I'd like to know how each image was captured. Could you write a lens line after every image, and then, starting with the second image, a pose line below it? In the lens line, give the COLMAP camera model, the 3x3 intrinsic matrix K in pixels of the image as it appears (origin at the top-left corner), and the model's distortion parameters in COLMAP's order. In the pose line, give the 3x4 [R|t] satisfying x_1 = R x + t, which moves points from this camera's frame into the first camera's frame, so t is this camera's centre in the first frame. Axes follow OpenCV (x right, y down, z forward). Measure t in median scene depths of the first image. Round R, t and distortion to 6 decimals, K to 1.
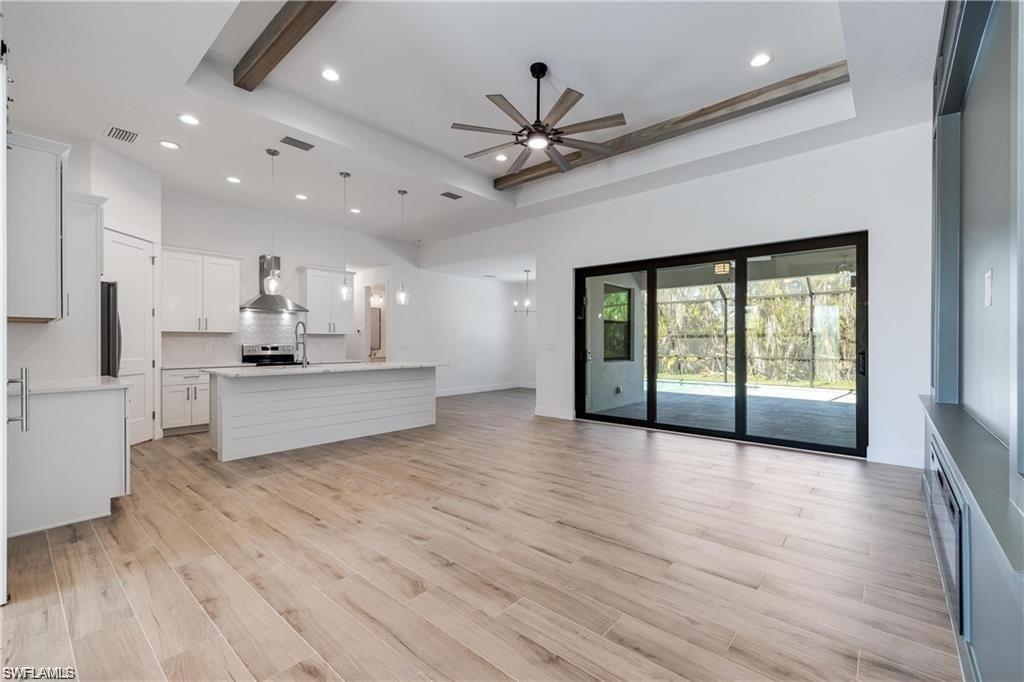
lens RADIAL K [[430.3, 0, 513.8], [0, 430.3, 345.0], [0, 0, 1]] dist [0.015223, -0.000111]
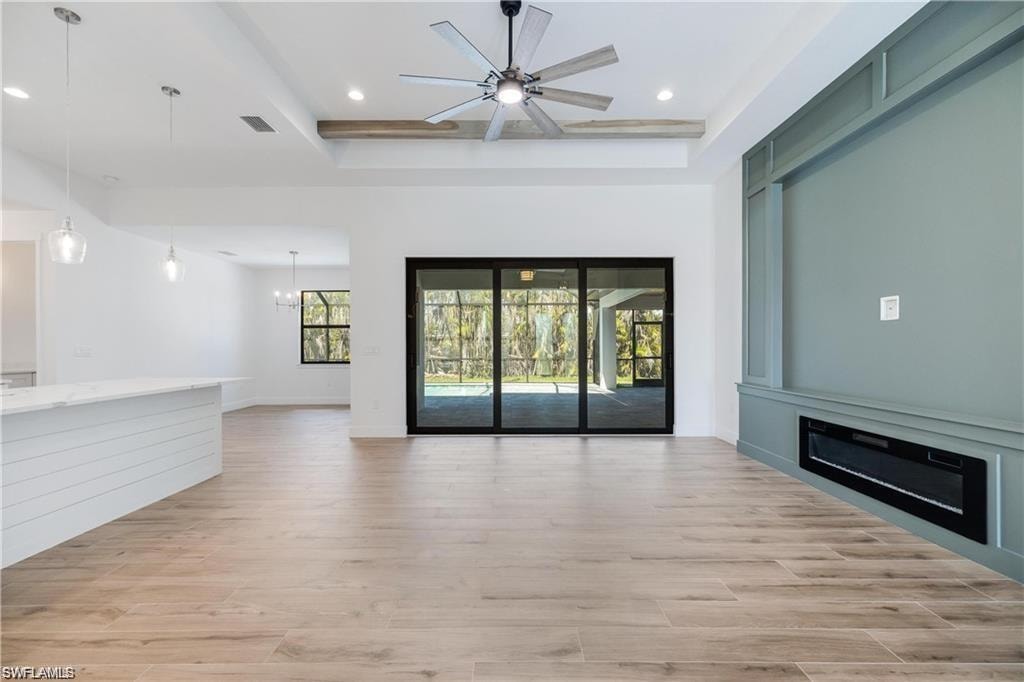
lens RADIAL K [[439.1, 0, 508.3], [0, 439.1, 349.1], [0, 0, 1]] dist [0.002821, 0.000197]
pose [[0.759643, -0.007501, 0.650297, -0.401530], [0.006082, 0.999972, 0.004429, -0.001167], [-0.650312, 0.000591, 0.759667, 0.322799]]
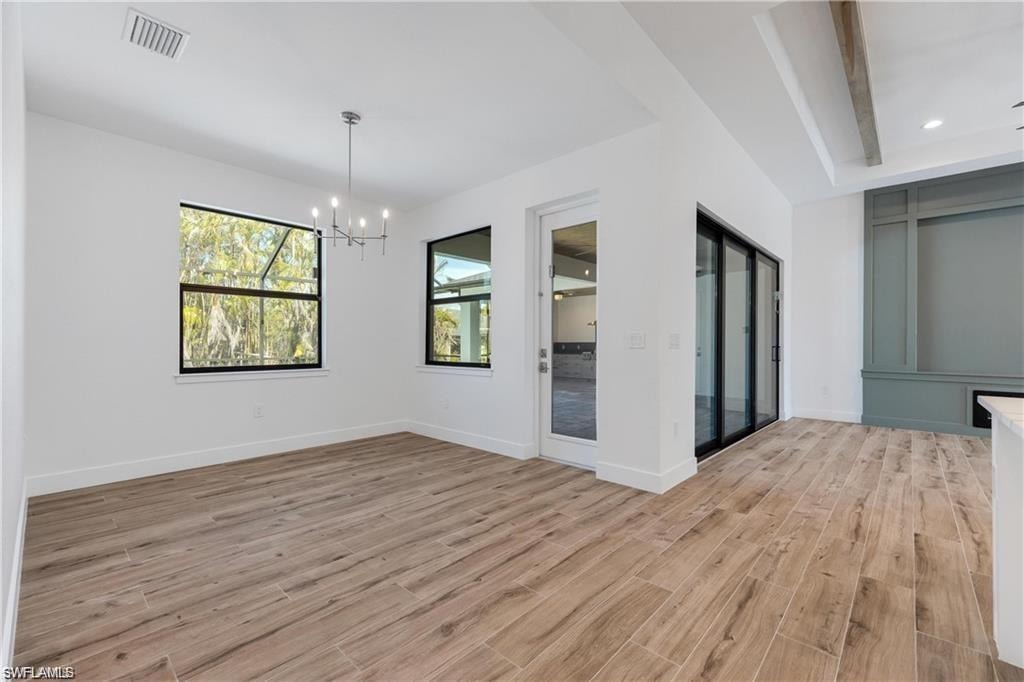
lens RADIAL K [[426.3, 0, 512.0], [0, 426.3, 341.0], [0, 0, 1]] dist [0.000491, -0.000077]
pose [[0.036712, 0.008055, 0.999293, -0.633119], [-0.001764, 0.999966, -0.007996, 0.011800], [-0.999324, -0.001469, 0.036725, 1.812627]]
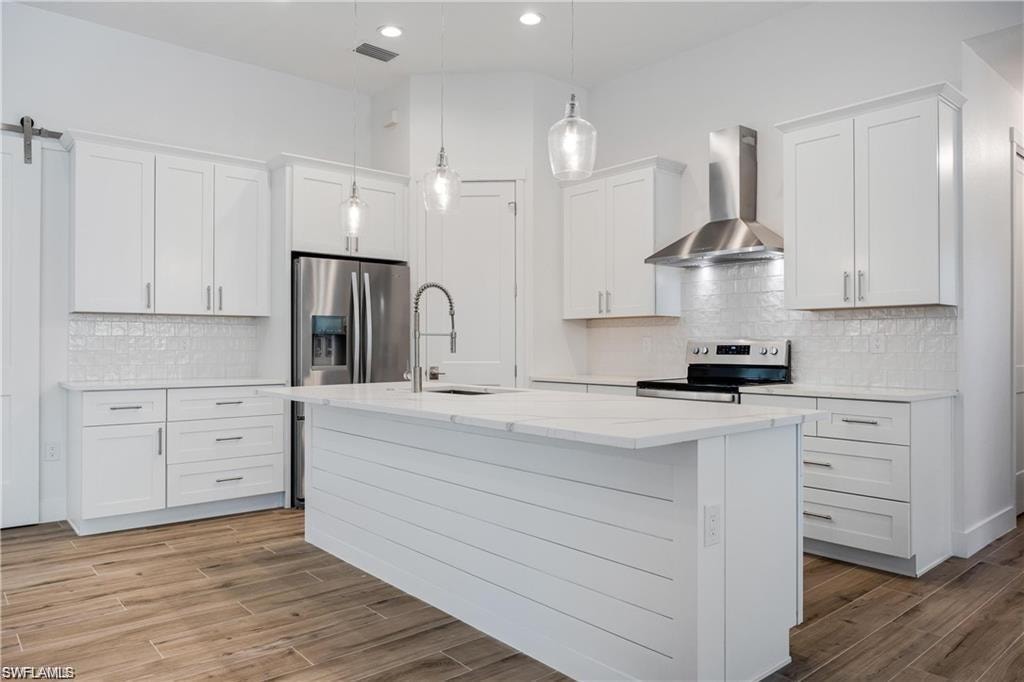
lens RADIAL K [[684.3, 0, 512.0], [0, 684.3, 341.0], [0, 0, 1]] dist [-0.002061, 0.000594]
pose [[-0.143702, -0.005162, -0.989608, 0.191011], [-0.005283, 0.999976, -0.004449, 0.005912], [0.989607, 0.004589, -0.143726, 1.363934]]
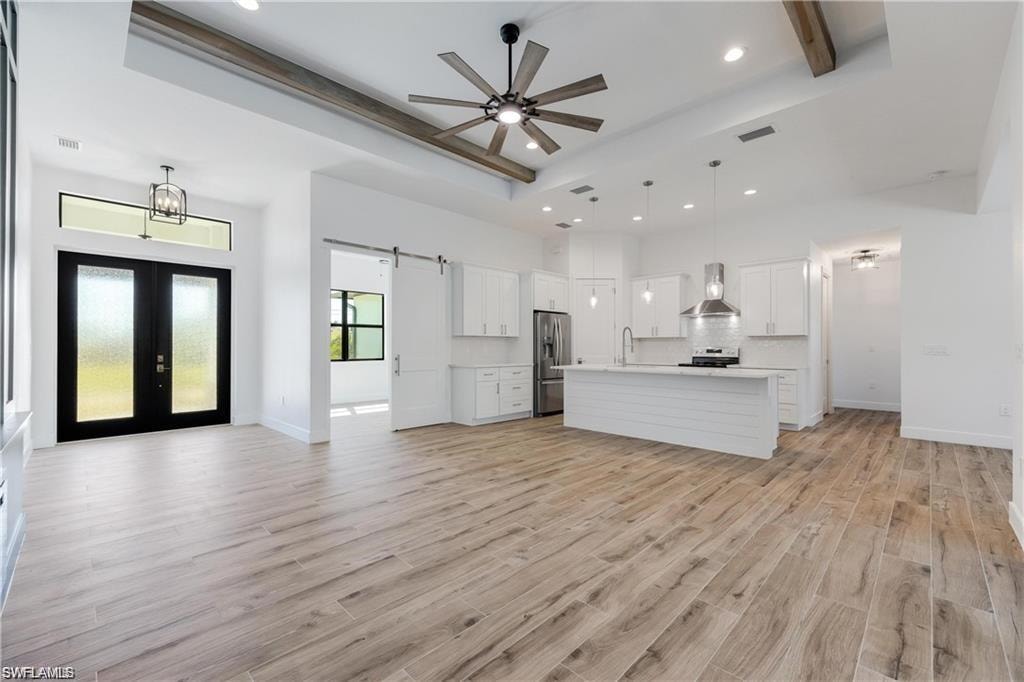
lens RADIAL K [[421.8, 0, 513.7], [0, 421.8, 343.7], [0, 0, 1]] dist [0.011216, -0.000181]
pose [[-0.061437, -0.005811, -0.998094, 0.762406], [-0.005233, 0.999971, -0.005500, -0.002764], [0.998097, 0.004886, -0.061466, 0.890030]]
